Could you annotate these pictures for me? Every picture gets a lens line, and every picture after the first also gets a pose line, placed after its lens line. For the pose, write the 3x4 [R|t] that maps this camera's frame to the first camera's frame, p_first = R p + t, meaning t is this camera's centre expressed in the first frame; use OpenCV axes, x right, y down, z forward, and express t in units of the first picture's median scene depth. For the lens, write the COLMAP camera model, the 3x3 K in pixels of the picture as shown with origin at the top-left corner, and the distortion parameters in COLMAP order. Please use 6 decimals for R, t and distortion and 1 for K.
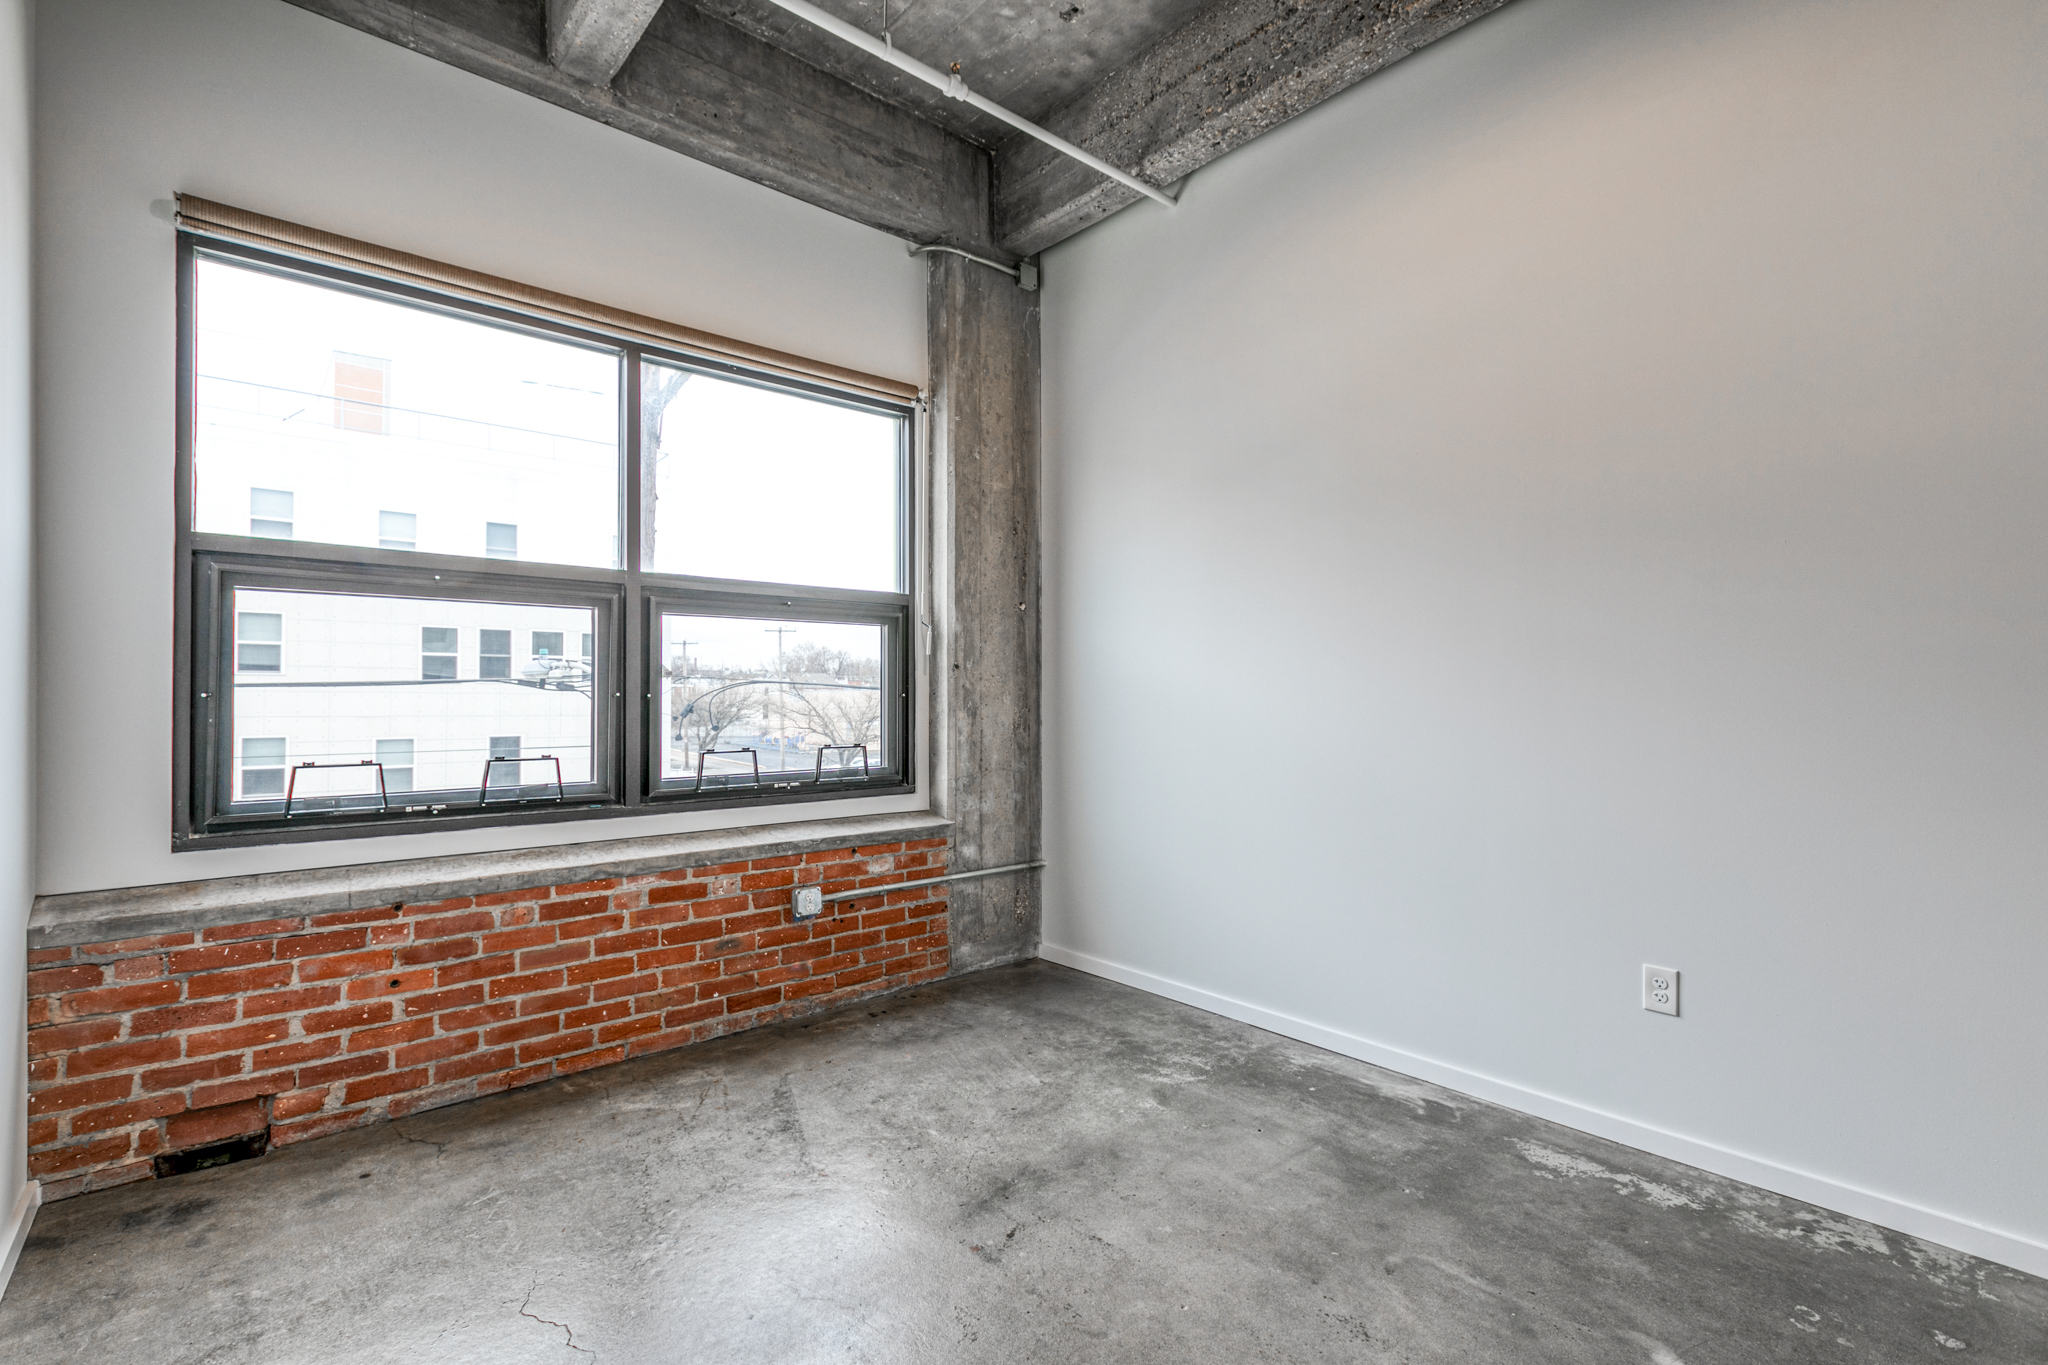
lens RADIAL K [[927.8, 0, 1035.0], [0, 927.8, 680.9], [0, 0, 1]] dist [0.004691, -0.002746]
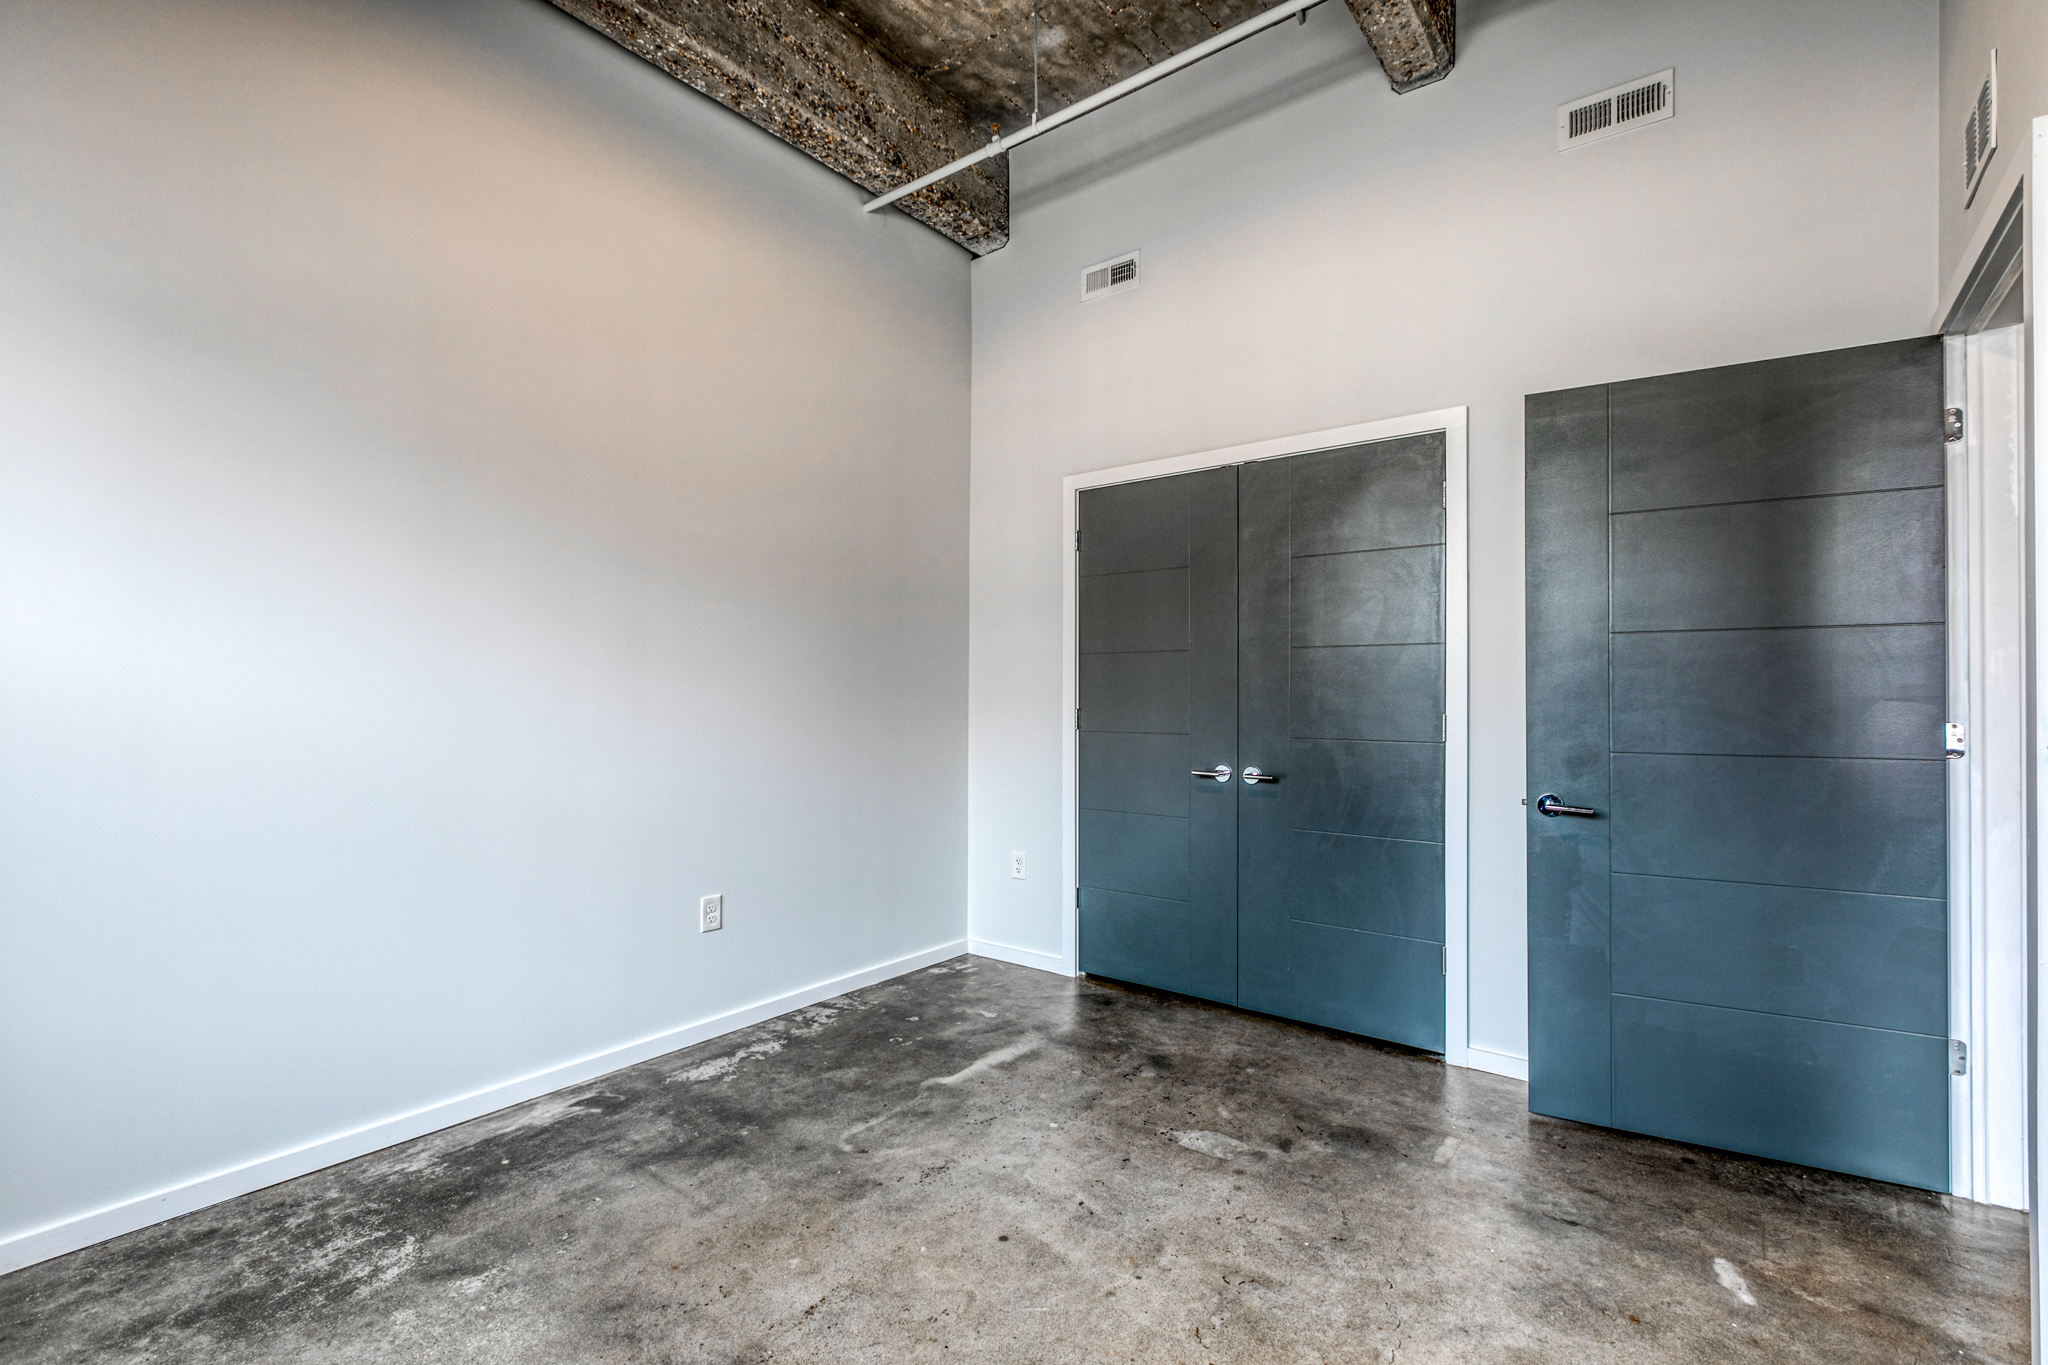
lens RADIAL K [[927.8, 0, 1000.9], [0, 927.8, 685.2], [0, 0, 1]] dist [0.004691, -0.002746]
pose [[-0.182772, 0.006815, 0.983132, -0.564461], [-0.022322, 0.999689, -0.011080, 0.008828], [-0.982902, -0.023971, -0.182563, 0.671330]]
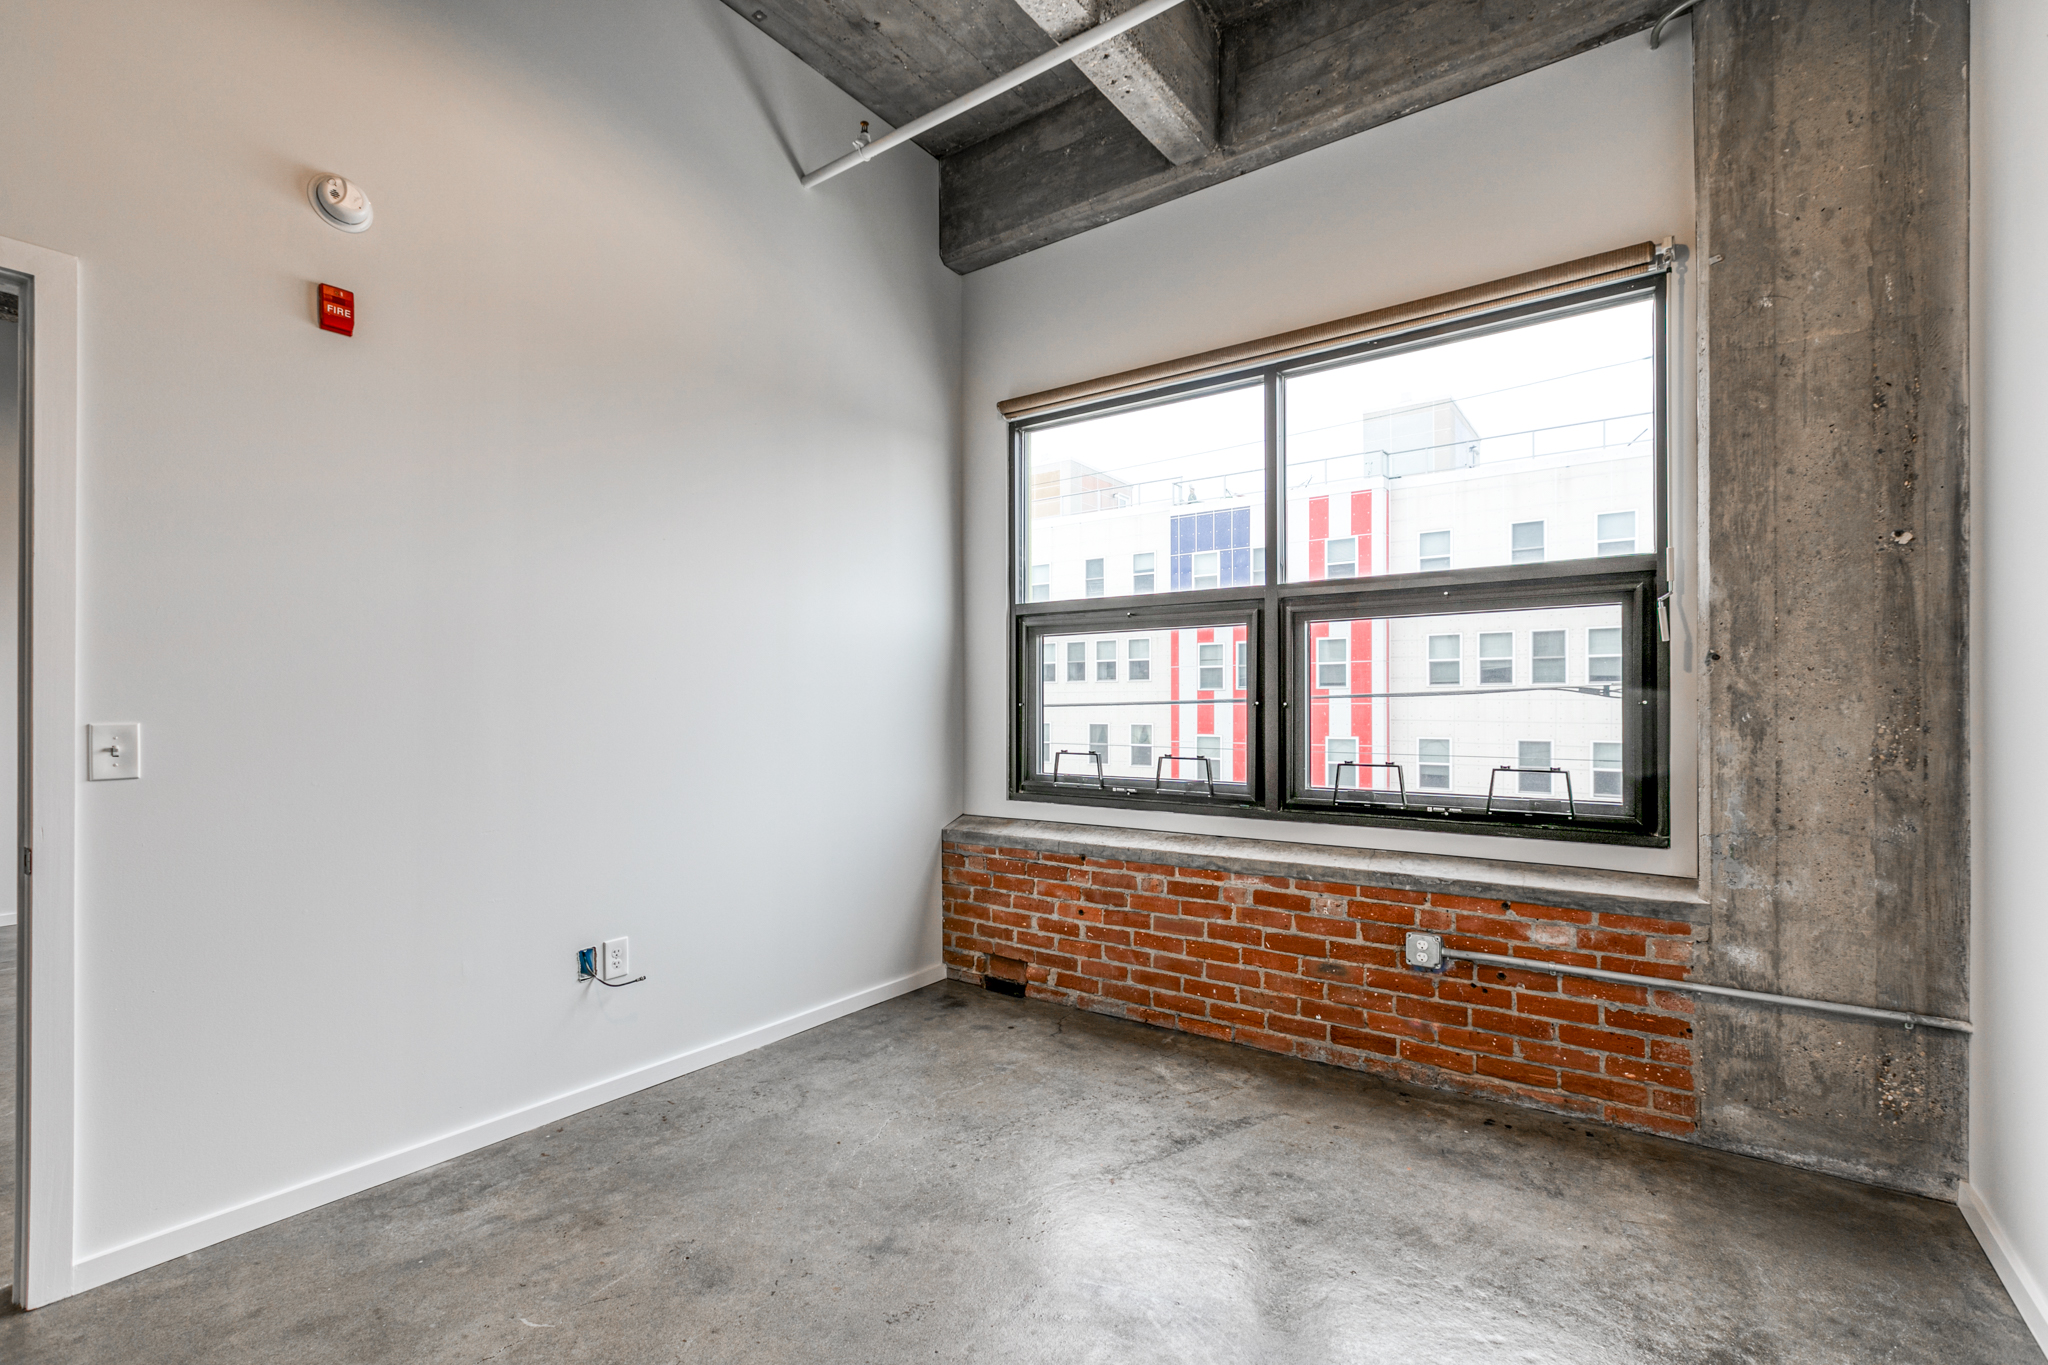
lens RADIAL K [[927.8, 0, 990.8], [0, 927.8, 696.1], [0, 0, 1]] dist [0.004691, -0.002746]
pose [[0.208273, -0.008401, -0.978035, 0.562627], [0.021089, 0.999769, -0.004097, 0.004610], [0.977843, -0.019773, 0.208402, 0.511747]]
